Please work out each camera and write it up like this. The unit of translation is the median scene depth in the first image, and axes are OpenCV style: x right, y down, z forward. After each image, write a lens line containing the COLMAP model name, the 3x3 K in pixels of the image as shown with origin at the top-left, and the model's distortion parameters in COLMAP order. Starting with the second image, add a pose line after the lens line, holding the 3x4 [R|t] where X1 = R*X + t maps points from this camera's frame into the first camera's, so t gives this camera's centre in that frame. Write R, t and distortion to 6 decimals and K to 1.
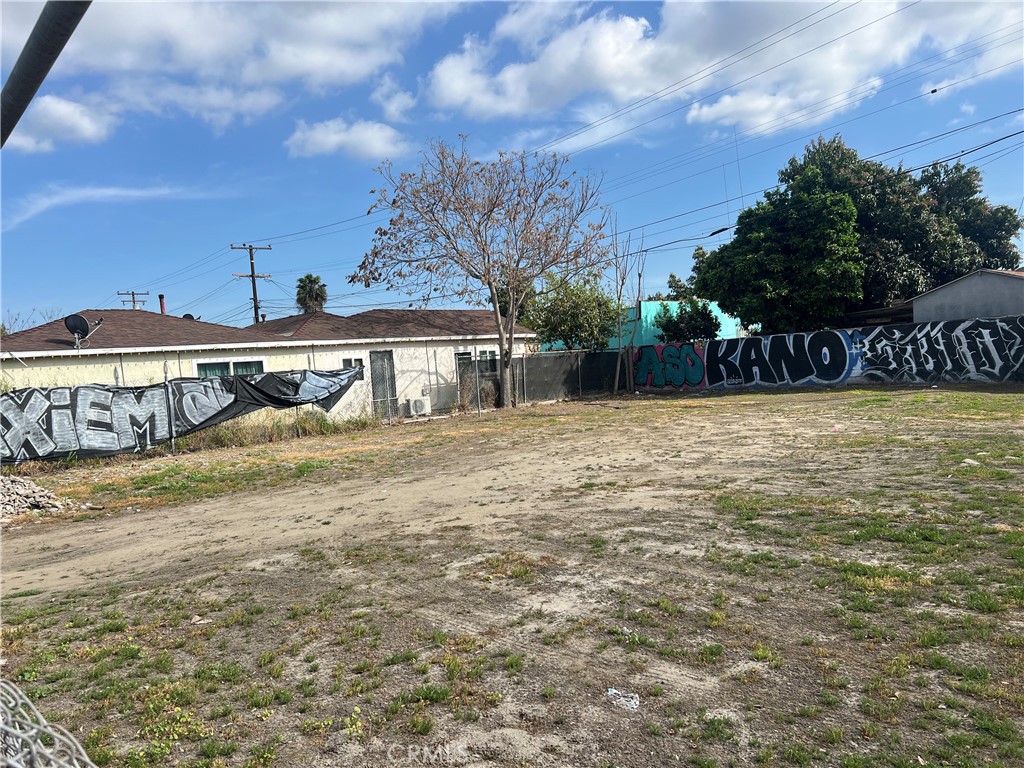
lens RADIAL K [[764.9, 0, 518.2], [0, 764.9, 385.1], [0, 0, 1]] dist [0.054243, -0.068111]
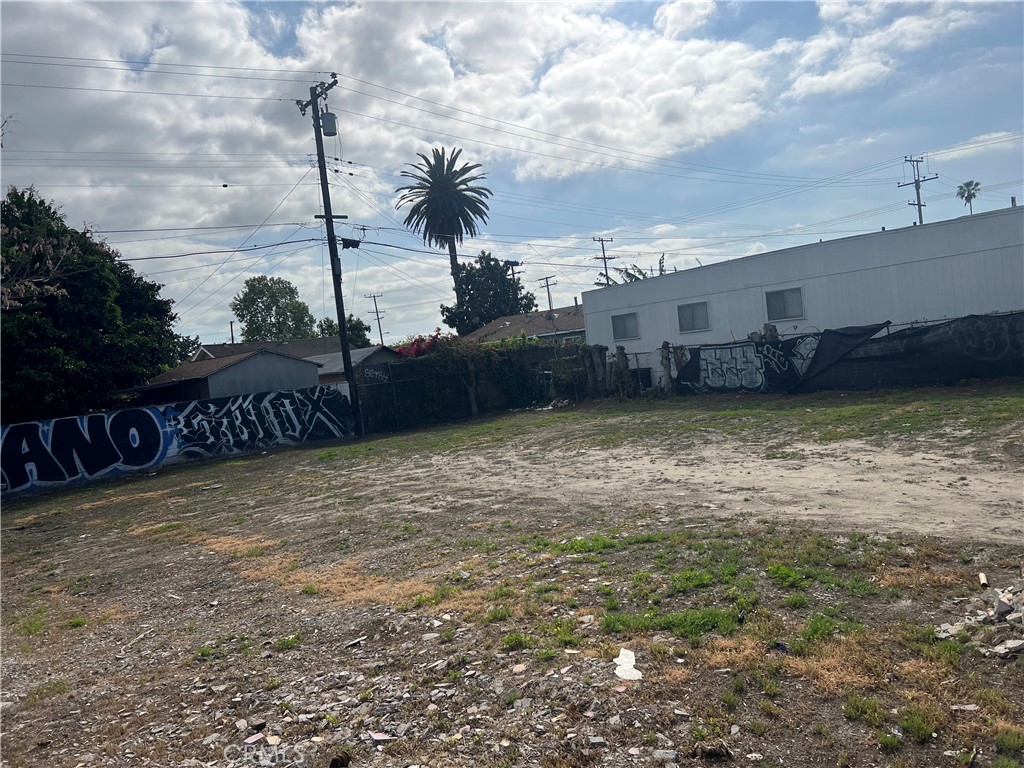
lens RADIAL K [[764.9, 0, 522.2], [0, 764.9, 369.1], [0, 0, 1]] dist [0.054243, -0.068111]
pose [[-0.017289, 0.053476, 0.998419, -0.547592], [0.150820, 0.987282, -0.050268, -0.005101], [-0.988410, 0.149713, -0.025134, 0.651156]]
